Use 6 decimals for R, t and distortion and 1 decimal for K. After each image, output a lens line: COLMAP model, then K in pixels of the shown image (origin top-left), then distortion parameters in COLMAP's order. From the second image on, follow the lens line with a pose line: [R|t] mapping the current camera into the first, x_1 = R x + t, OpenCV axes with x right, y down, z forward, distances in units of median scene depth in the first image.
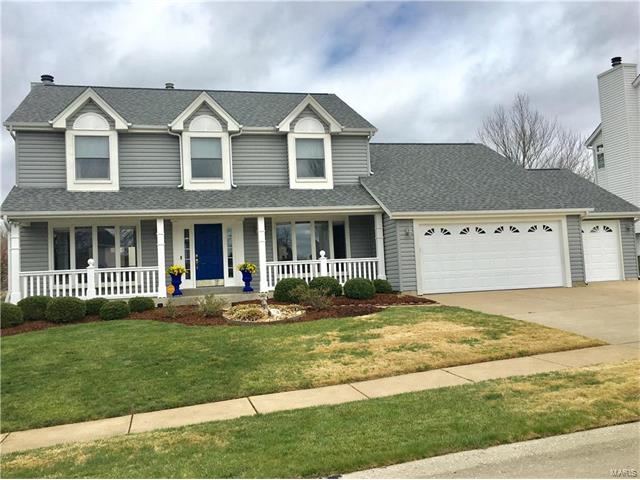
lens RADIAL K [[576.3, 0, 320.0], [0, 576.3, 240.0], [0, 0, 1]] dist [0.148850, -0.001431]
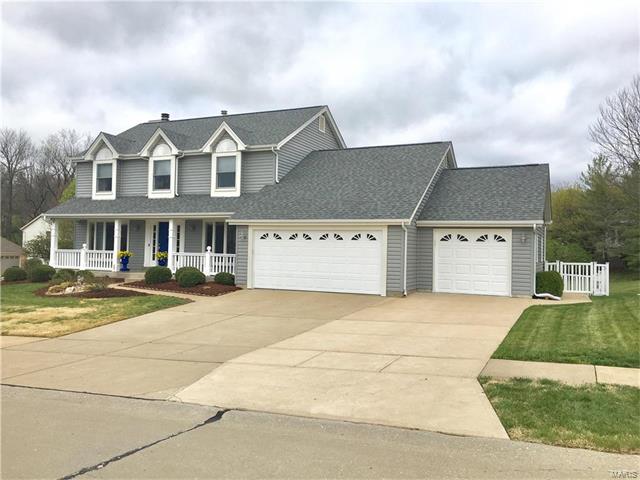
lens RADIAL K [[541.1, 0, 320.0], [0, 541.1, 240.0], [0, 0, 1]] dist [0.025969, -0.003465]
pose [[0.796395, 0.049209, -0.602771, 0.857939], [-0.043495, 0.998764, 0.024069, -0.033322], [0.603211, 0.007049, 0.797551, 0.198063]]
